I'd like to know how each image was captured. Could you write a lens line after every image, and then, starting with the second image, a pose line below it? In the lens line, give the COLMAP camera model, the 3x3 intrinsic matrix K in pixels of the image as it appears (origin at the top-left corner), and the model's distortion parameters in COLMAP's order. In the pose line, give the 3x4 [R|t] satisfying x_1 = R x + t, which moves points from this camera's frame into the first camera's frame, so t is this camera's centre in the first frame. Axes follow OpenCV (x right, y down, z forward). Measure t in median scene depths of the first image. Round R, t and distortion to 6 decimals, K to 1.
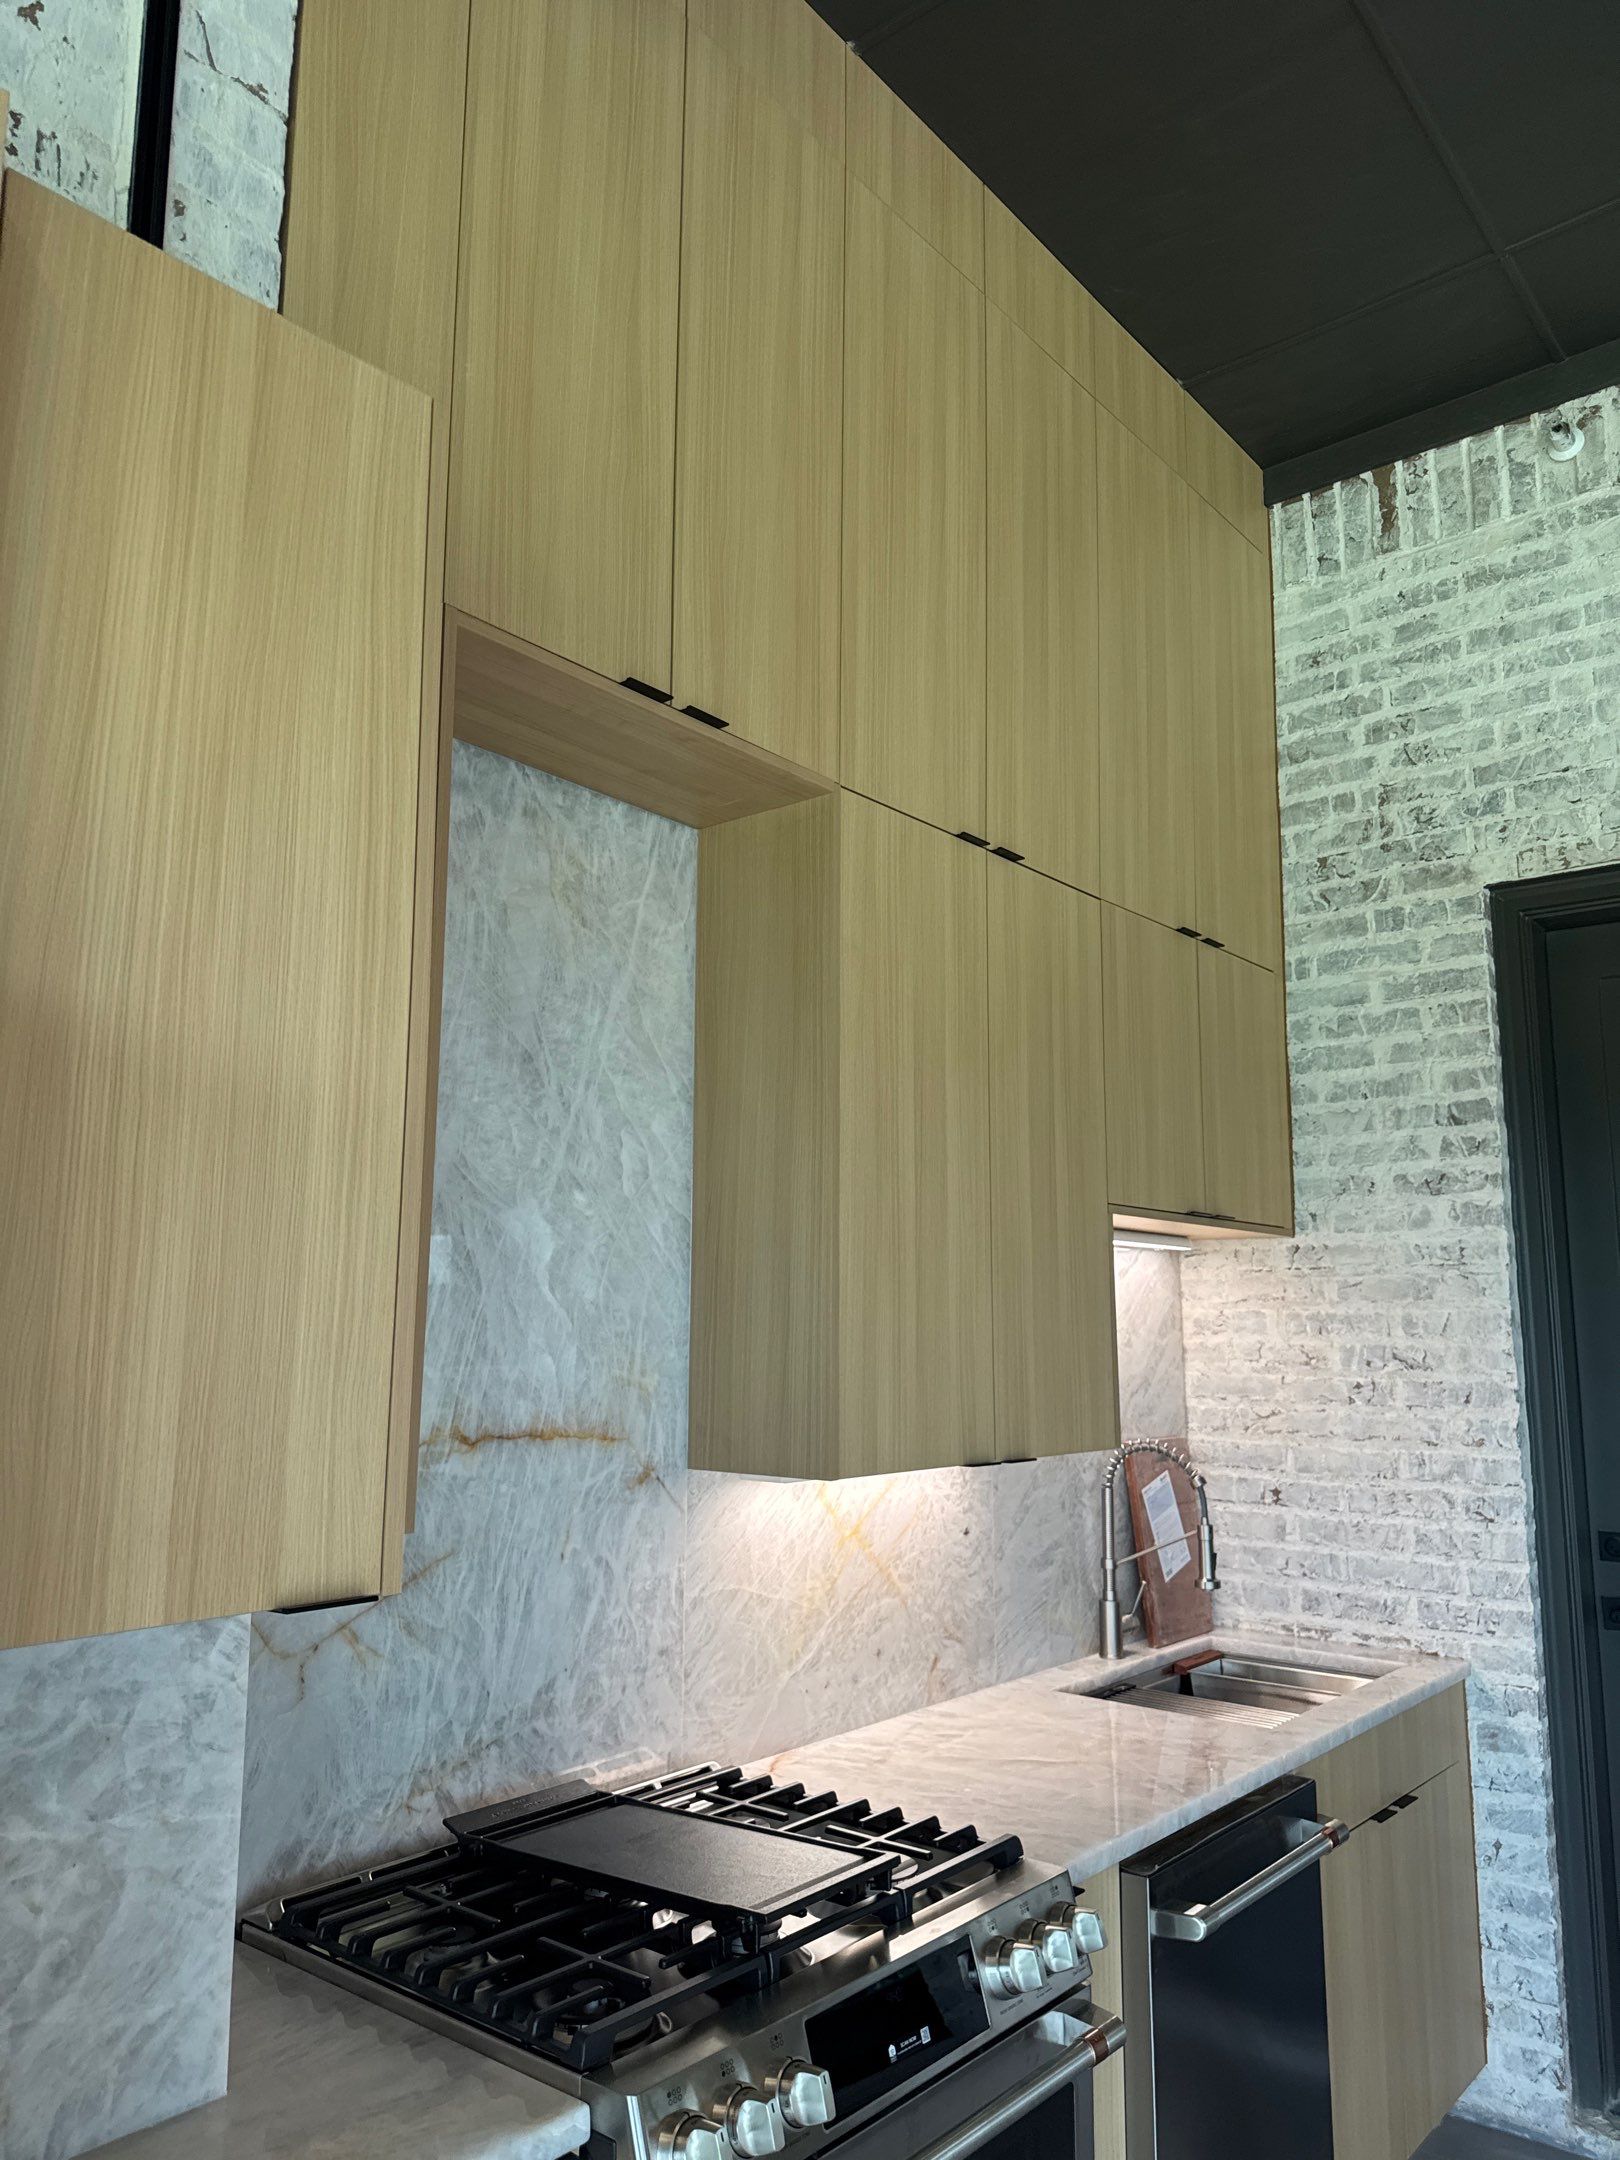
lens RADIAL K [[1539.6, 0, 810.0], [0, 1539.6, 1080.0], [0, 0, 1]] dist [0.049032, -0.057726]
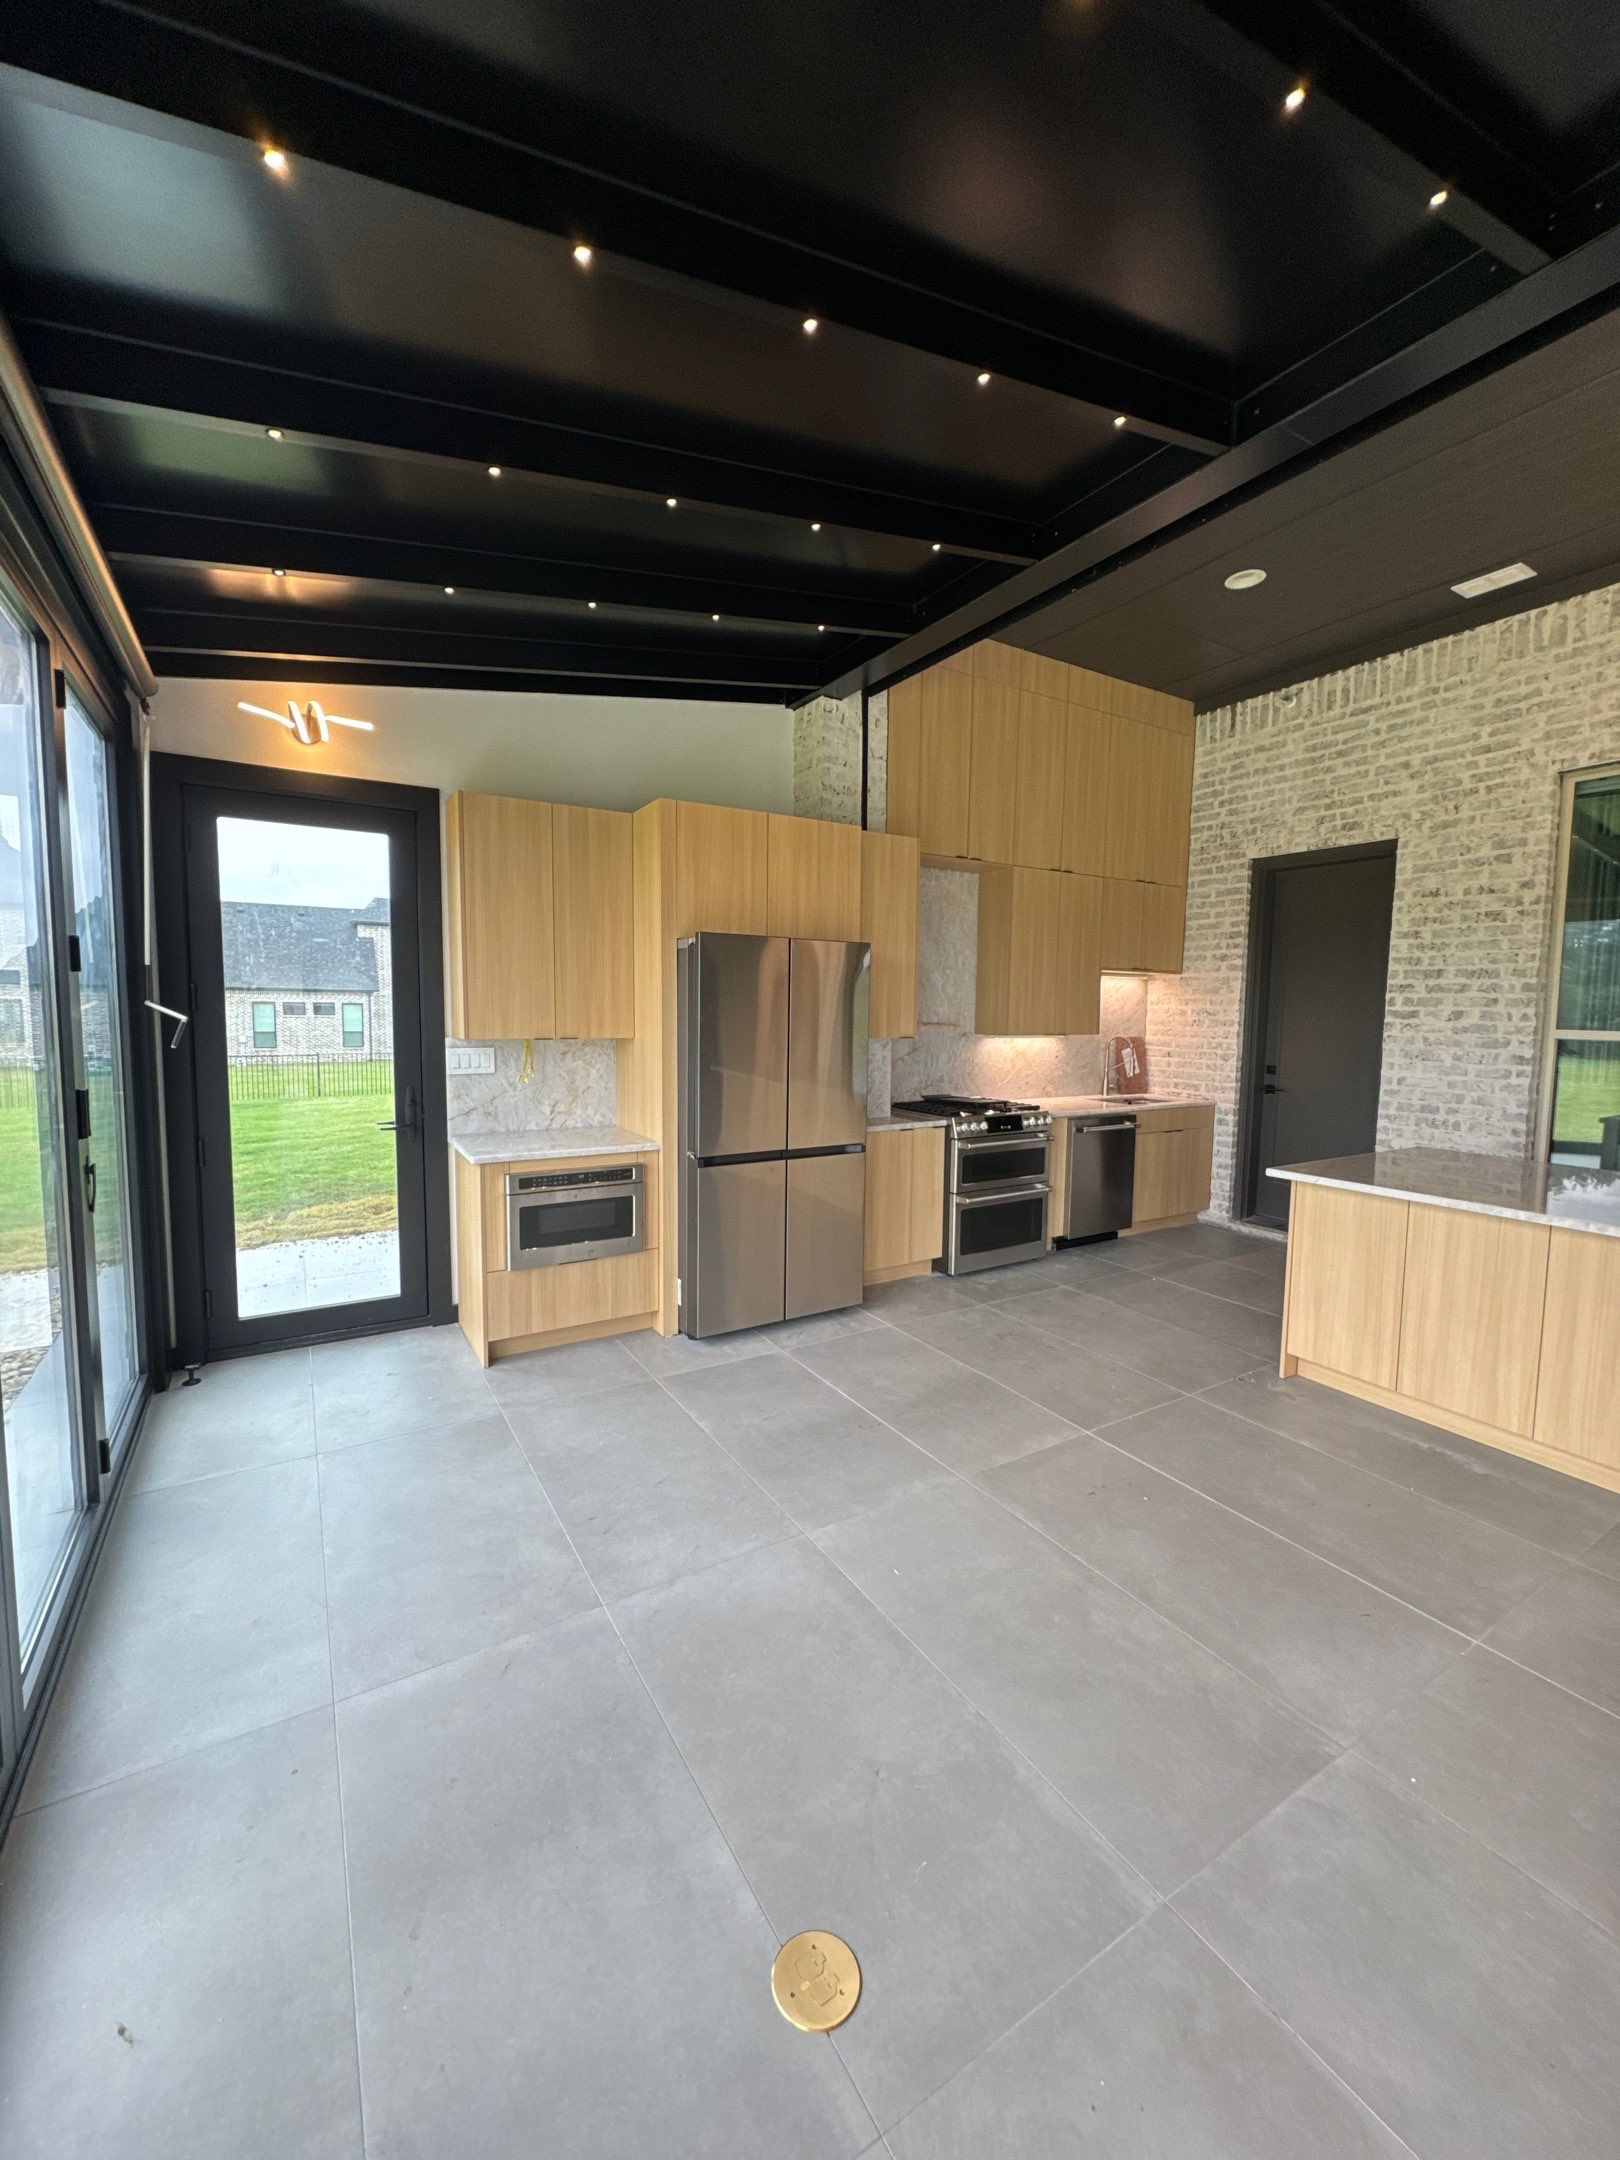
lens RADIAL K [[858.7, 0, 808.2], [0, 858.7, 1082.1], [0, 0, 1]] dist [0.000788, -0.000428]
pose [[0.943607, 0.036173, -0.329086, 0.192981], [0.044255, 0.971311, 0.233660, -0.135795], [0.328097, -0.235047, 0.914935, -0.957090]]
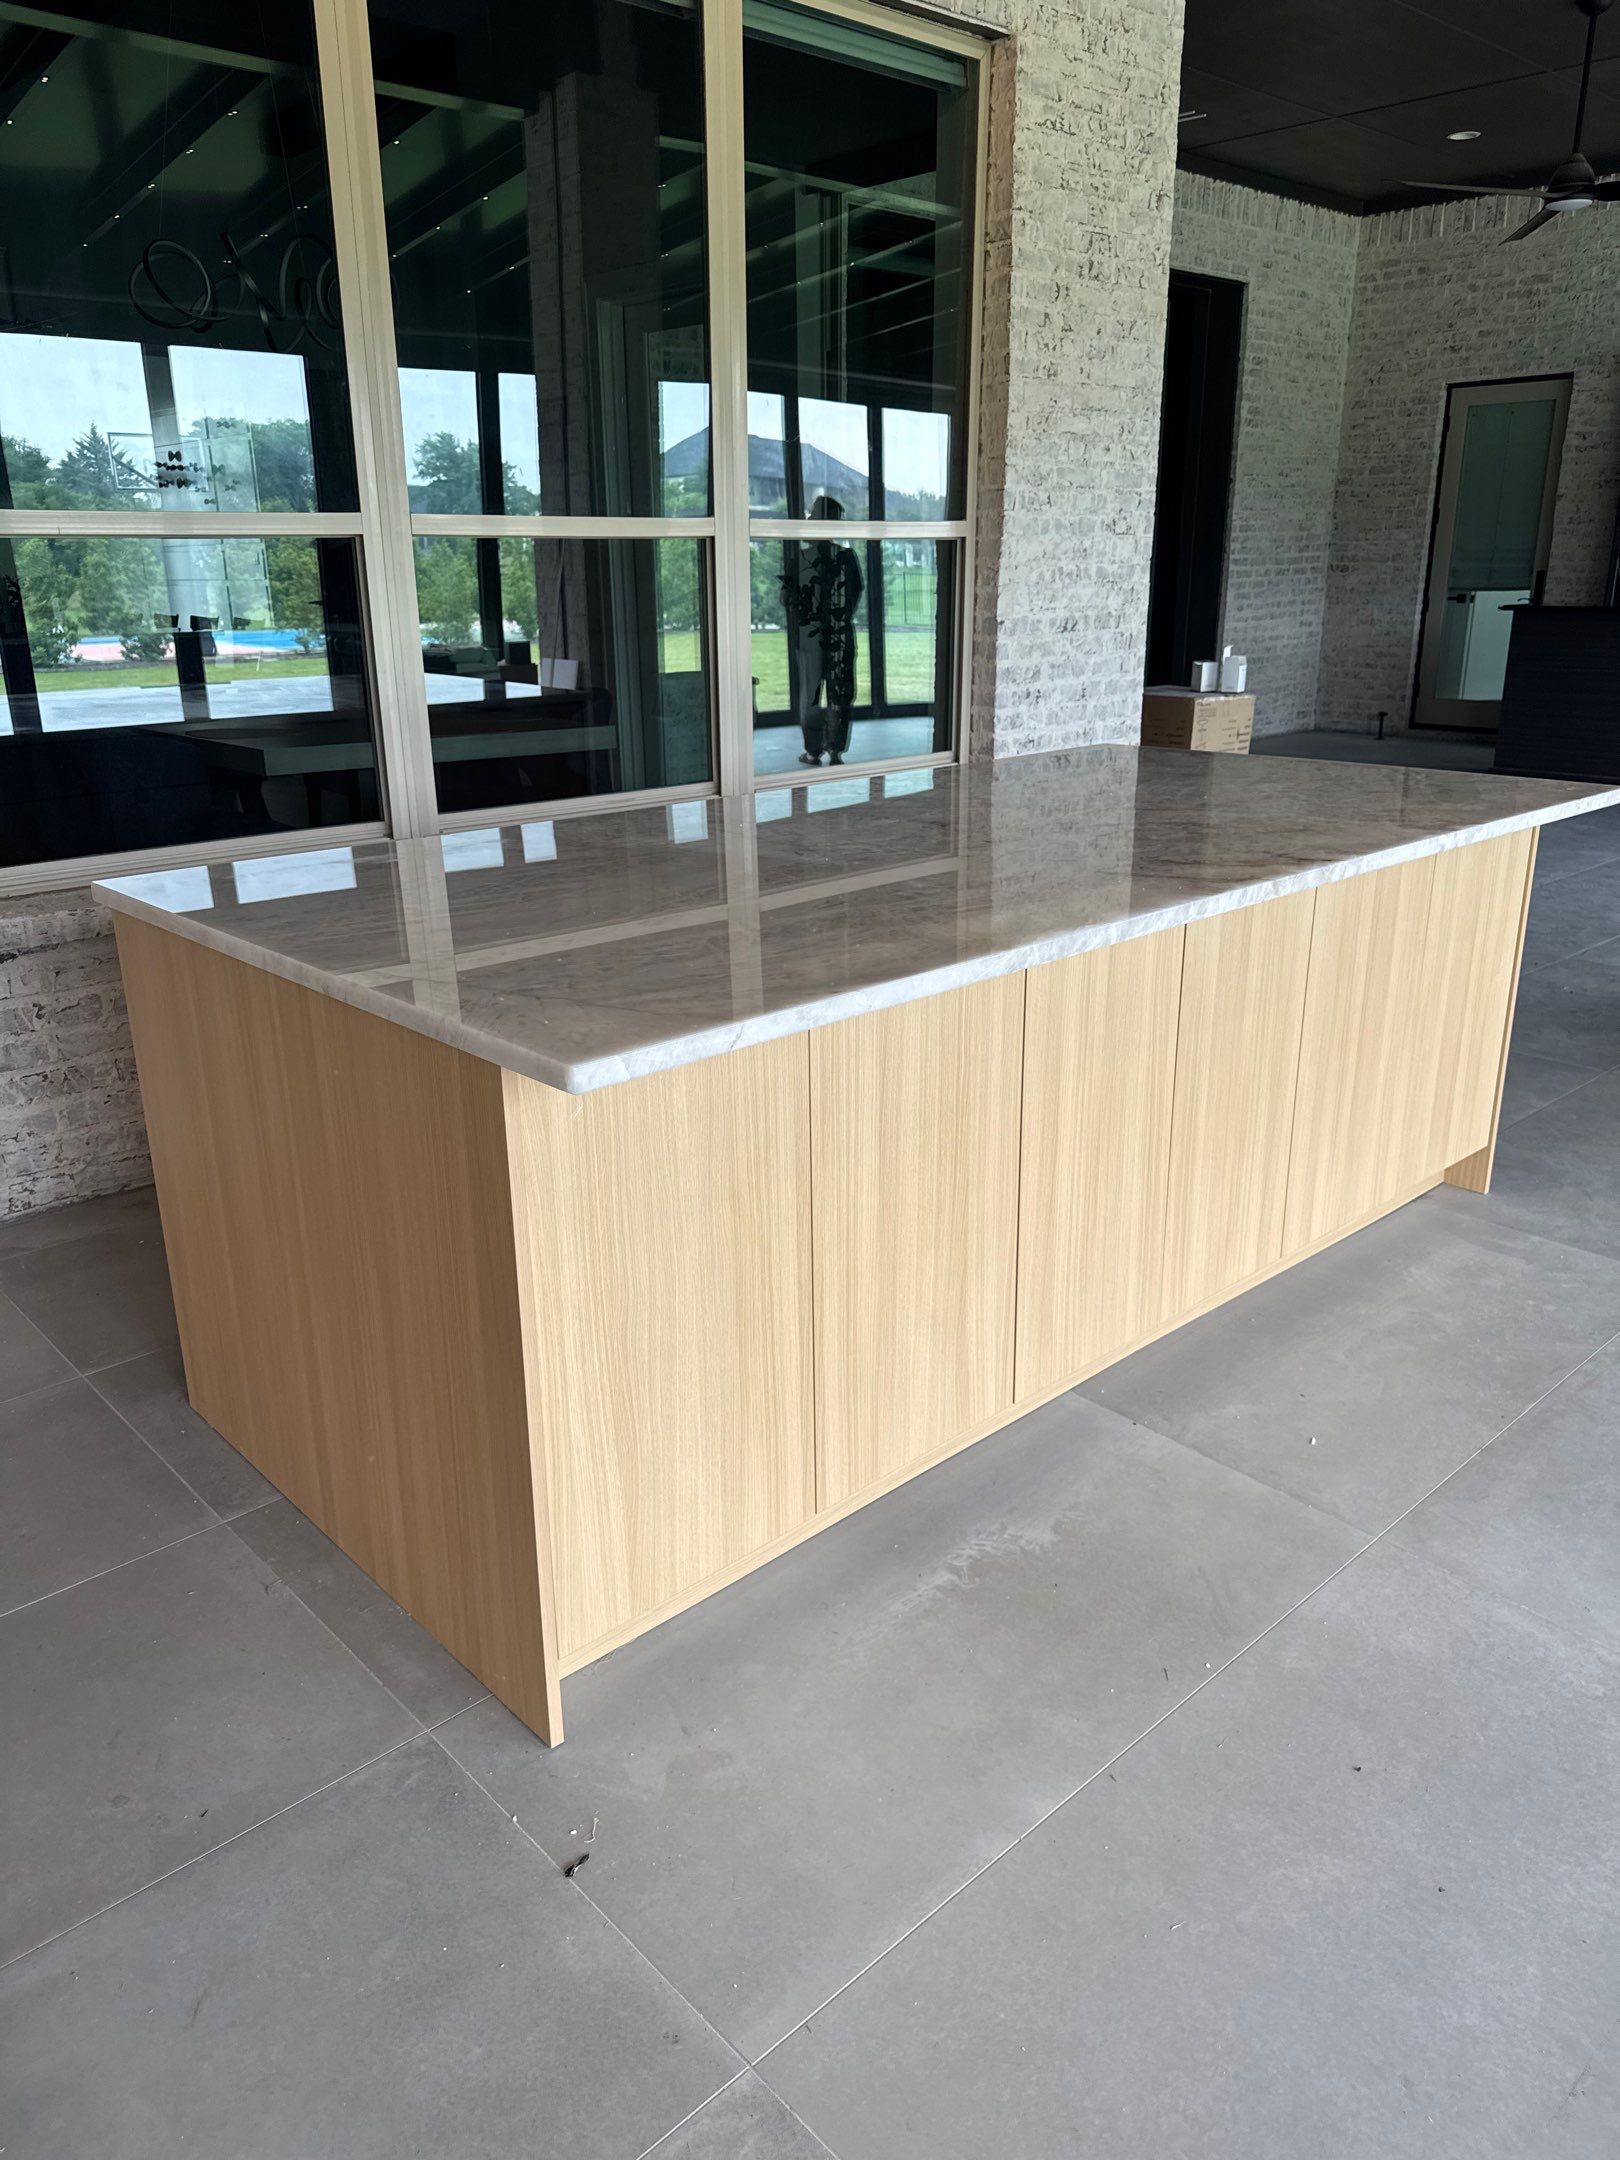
lens RADIAL K [[1539.6, 0, 810.0], [0, 1539.6, 1080.0], [0, 0, 1]] dist [0.049032, -0.057726]
pose [[0.129233, -0.325773, 0.936574, -0.017547], [-0.146930, 0.927778, 0.342987, 0.076129], [-0.980668, -0.181936, 0.072033, 0.043982]]
